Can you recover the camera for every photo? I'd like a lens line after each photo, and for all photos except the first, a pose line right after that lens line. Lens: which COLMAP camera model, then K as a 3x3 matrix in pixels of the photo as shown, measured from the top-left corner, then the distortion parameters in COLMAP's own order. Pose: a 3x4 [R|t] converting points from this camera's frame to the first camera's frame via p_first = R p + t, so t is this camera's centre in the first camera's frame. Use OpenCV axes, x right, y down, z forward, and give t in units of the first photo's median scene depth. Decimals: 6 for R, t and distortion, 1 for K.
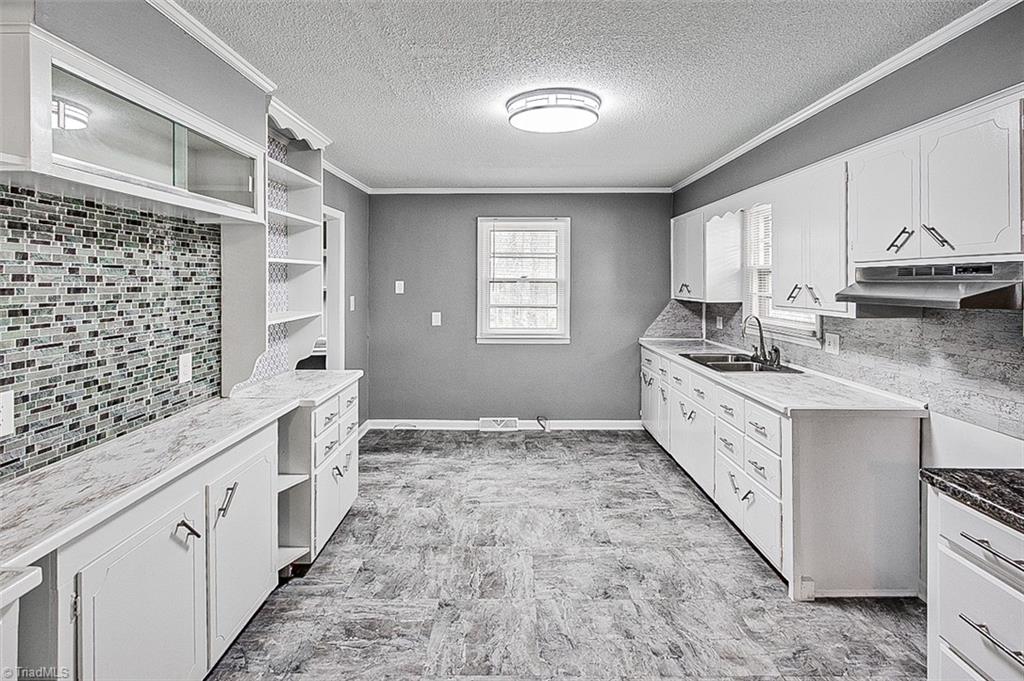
lens RADIAL K [[491.9, 0, 512.8], [0, 491.9, 280.2], [0, 0, 1]] dist [-0.000300, -0.000182]
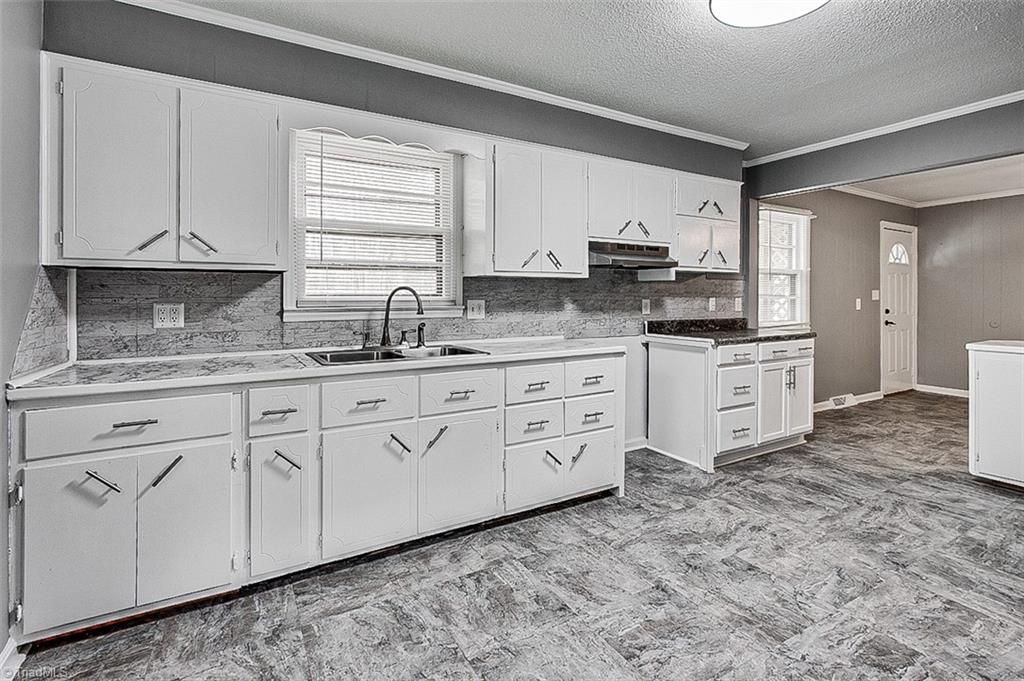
lens RADIAL K [[489.6, 0, 513.4], [0, 489.6, 296.6], [0, 0, 1]] dist [-0.001148, 0.000144]
pose [[-0.502559, 0.001433, 0.864542, -0.383983], [0.000420, 0.999999, -0.001413, 0.132600], [-0.864543, -0.000347, -0.502559, 1.869327]]
